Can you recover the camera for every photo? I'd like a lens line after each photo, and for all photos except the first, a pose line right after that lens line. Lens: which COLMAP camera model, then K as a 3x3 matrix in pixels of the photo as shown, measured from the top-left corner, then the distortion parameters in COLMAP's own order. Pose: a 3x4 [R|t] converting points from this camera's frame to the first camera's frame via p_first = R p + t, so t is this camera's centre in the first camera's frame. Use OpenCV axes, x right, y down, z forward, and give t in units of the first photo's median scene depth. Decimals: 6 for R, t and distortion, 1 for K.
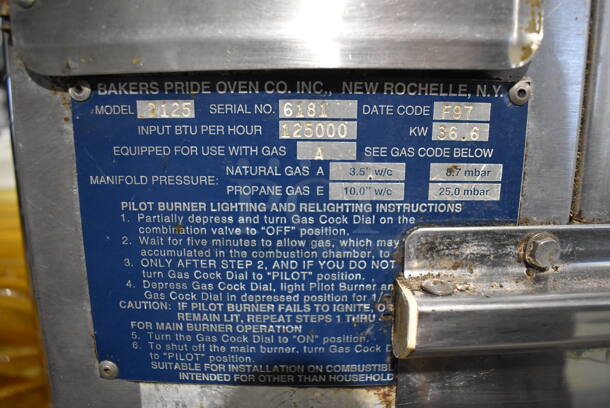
lens RADIAL K [[472.8, 0, 305.0], [0, 472.8, 204.0], [0, 0, 1]] dist [-0.100424, 0.017726]
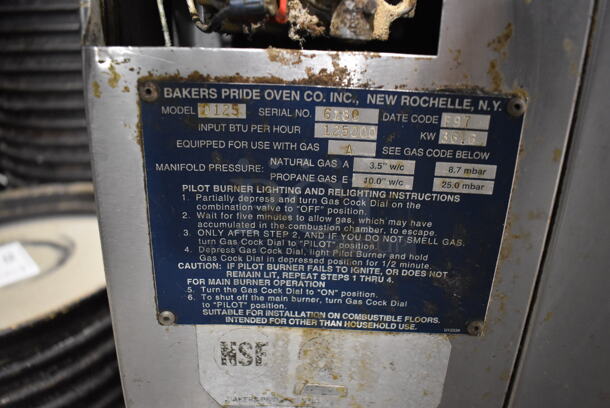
lens RADIAL K [[472.8, 0, 305.0], [0, 472.8, 204.0], [0, 0, 1]] dist [-0.100424, 0.017726]
pose [[0.996926, 0.047458, -0.062343, 0.007293], [-0.049189, 0.998437, -0.026531, 0.074173], [0.060986, 0.029516, 0.997702, -0.247072]]
